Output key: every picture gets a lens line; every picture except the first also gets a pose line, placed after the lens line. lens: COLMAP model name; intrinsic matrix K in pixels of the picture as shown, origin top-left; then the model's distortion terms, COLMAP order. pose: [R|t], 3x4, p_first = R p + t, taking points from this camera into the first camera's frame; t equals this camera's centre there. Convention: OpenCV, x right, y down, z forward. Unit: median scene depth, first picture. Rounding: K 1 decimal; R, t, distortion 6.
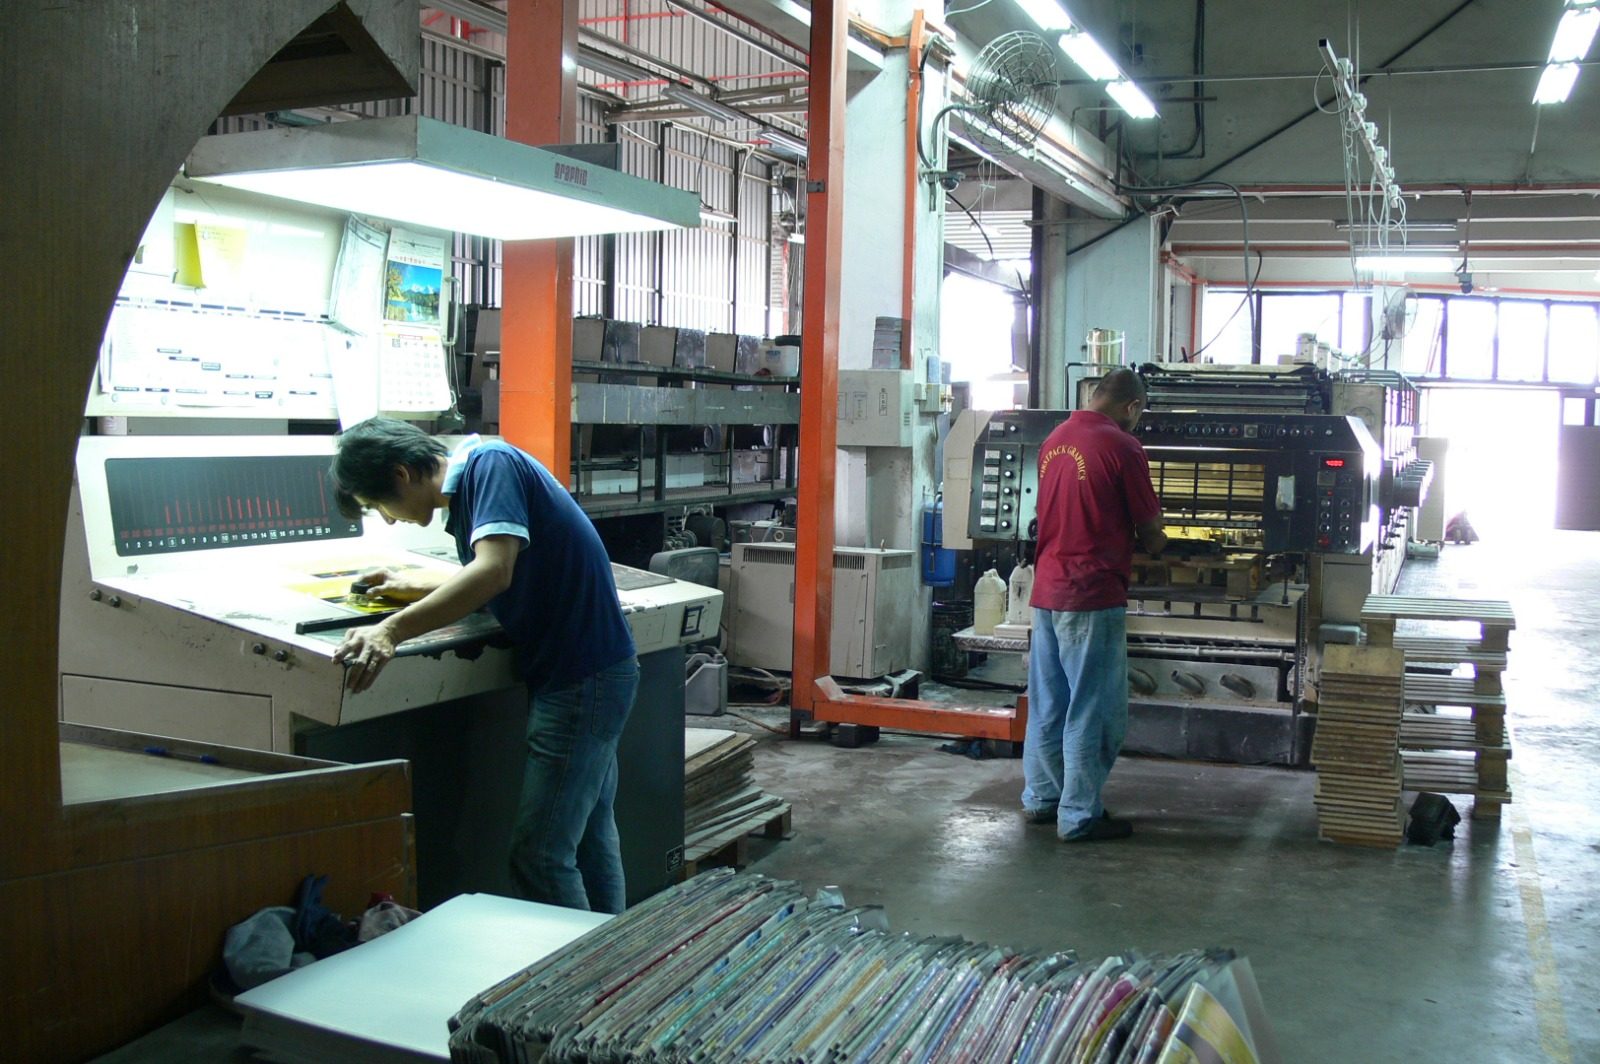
lens RADIAL K [[1581.6, 0, 800.0], [0, 1581.6, 532.0], [0, 0, 1]] dist [-0.159601, 0.103038]
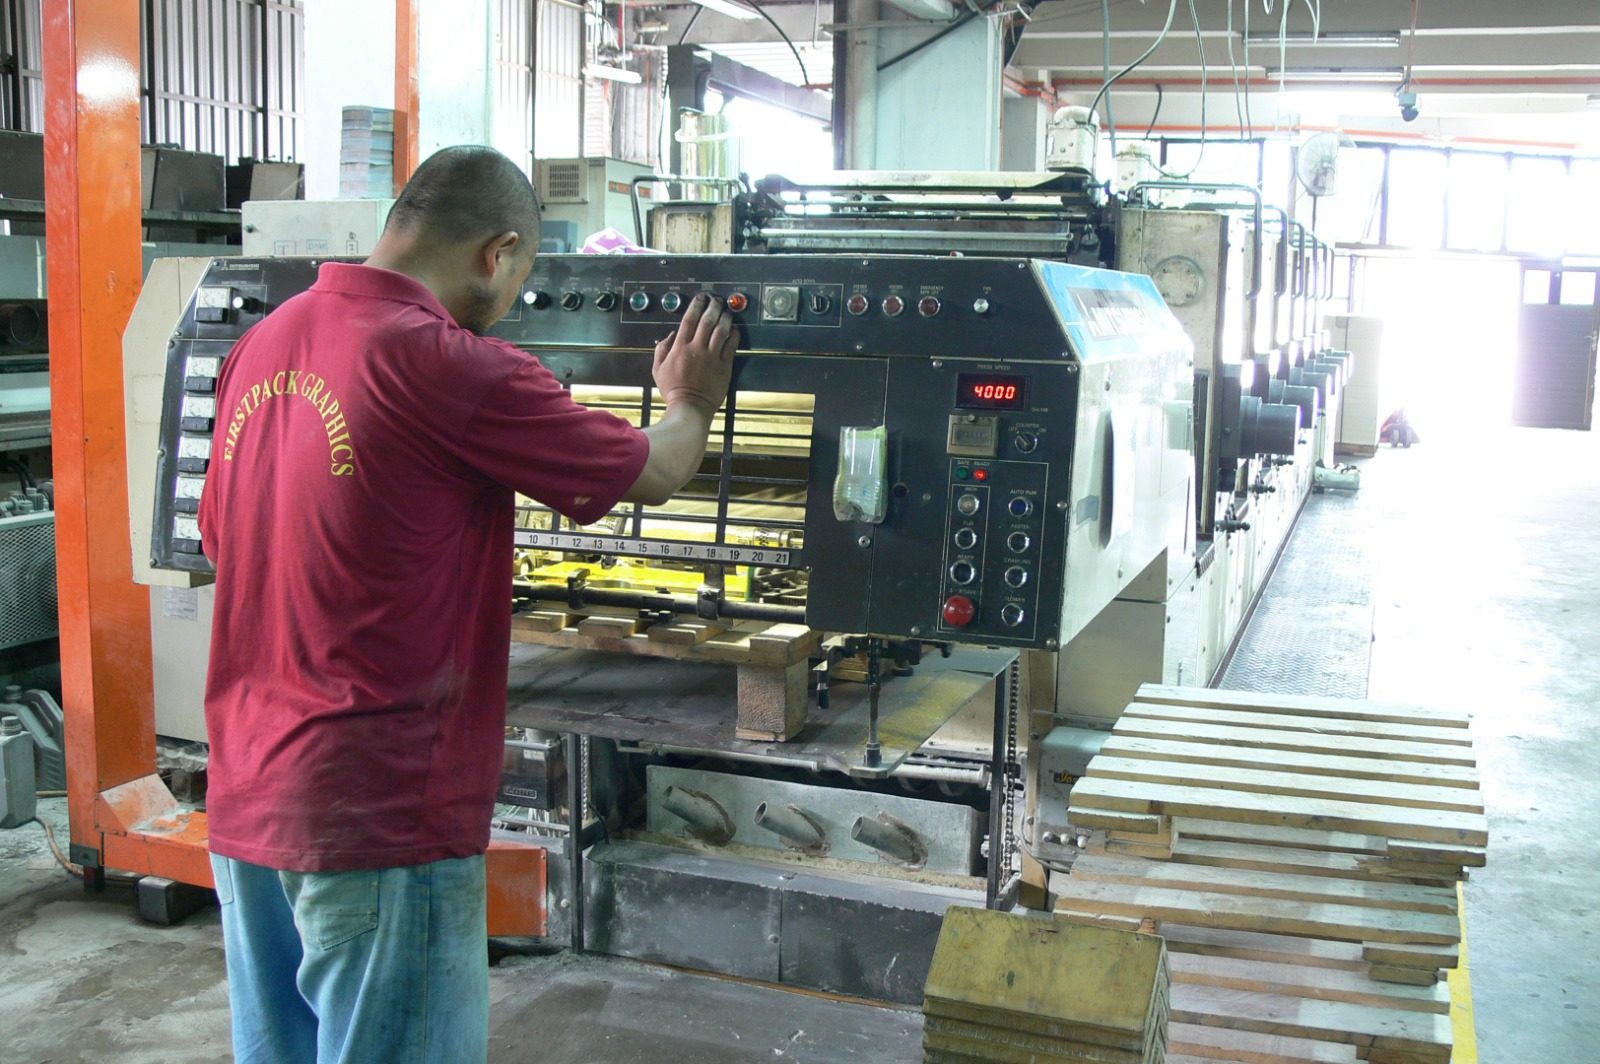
lens RADIAL K [[1581.6, 0, 800.0], [0, 1581.6, 532.0], [0, 0, 1]] dist [-0.159601, 0.103038]
pose [[0.999475, -0.002653, 0.032290, 0.177025], [0.000104, 0.996899, 0.078694, -0.025151], [-0.032399, -0.078650, 0.996376, 0.392737]]
